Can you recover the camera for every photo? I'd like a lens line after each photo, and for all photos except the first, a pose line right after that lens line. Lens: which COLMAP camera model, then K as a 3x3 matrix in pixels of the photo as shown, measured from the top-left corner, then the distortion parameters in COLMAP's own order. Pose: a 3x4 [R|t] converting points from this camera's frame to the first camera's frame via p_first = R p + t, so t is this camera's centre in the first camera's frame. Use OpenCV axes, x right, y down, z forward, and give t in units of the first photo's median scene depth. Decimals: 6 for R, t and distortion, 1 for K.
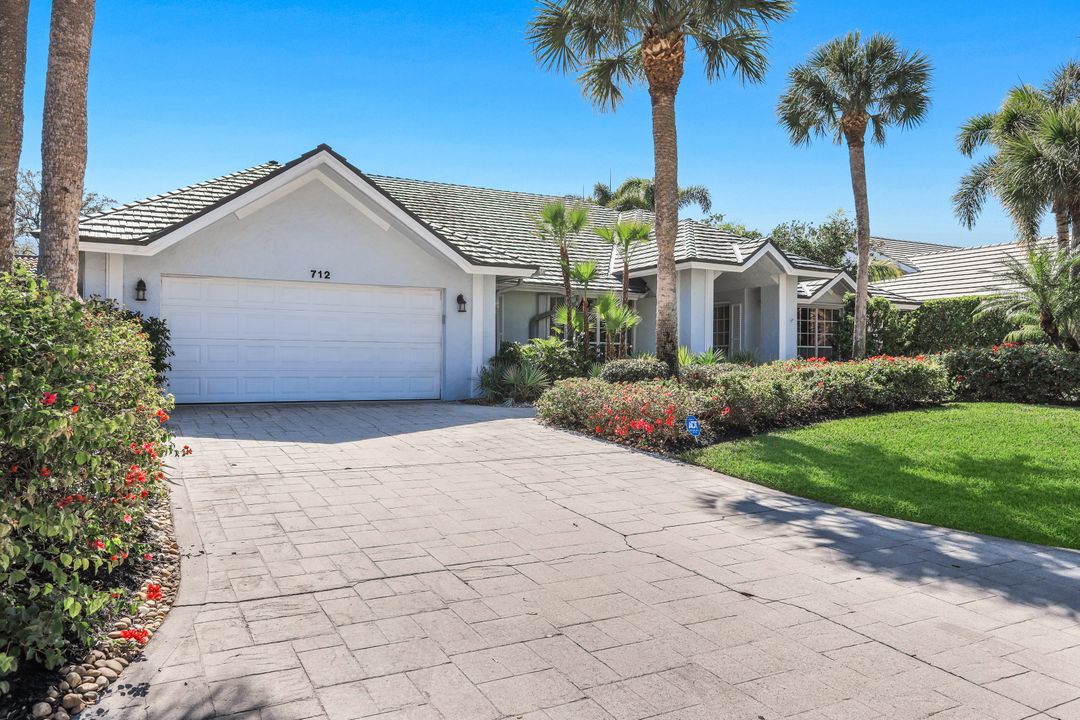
lens RADIAL K [[583.6, 0, 540.0], [0, 583.6, 360.0], [0, 0, 1]] dist [0.018094, -0.000005]
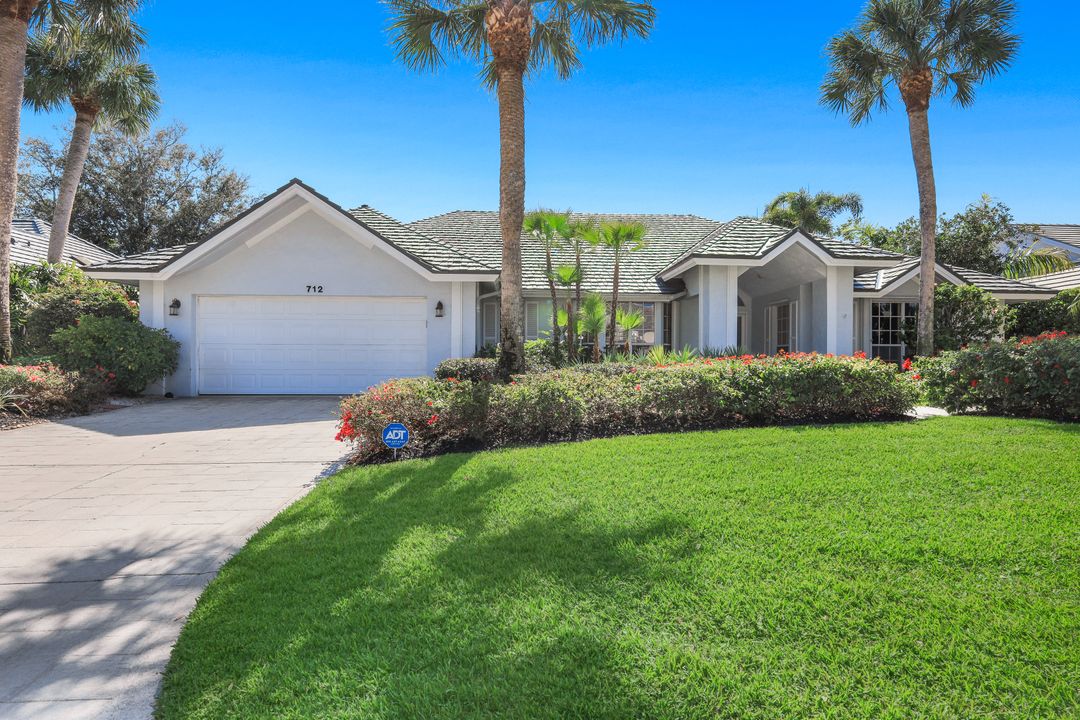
lens RADIAL K [[473.3, 0, 539.3], [0, 473.3, 363.6], [0, 0, 1]] dist [0.003232, 0.000302]
pose [[0.941788, -0.000691, -0.336208, 0.317704], [0.002265, 0.999988, 0.004290, 0.002837], [0.336201, -0.004802, 0.941778, 0.196928]]
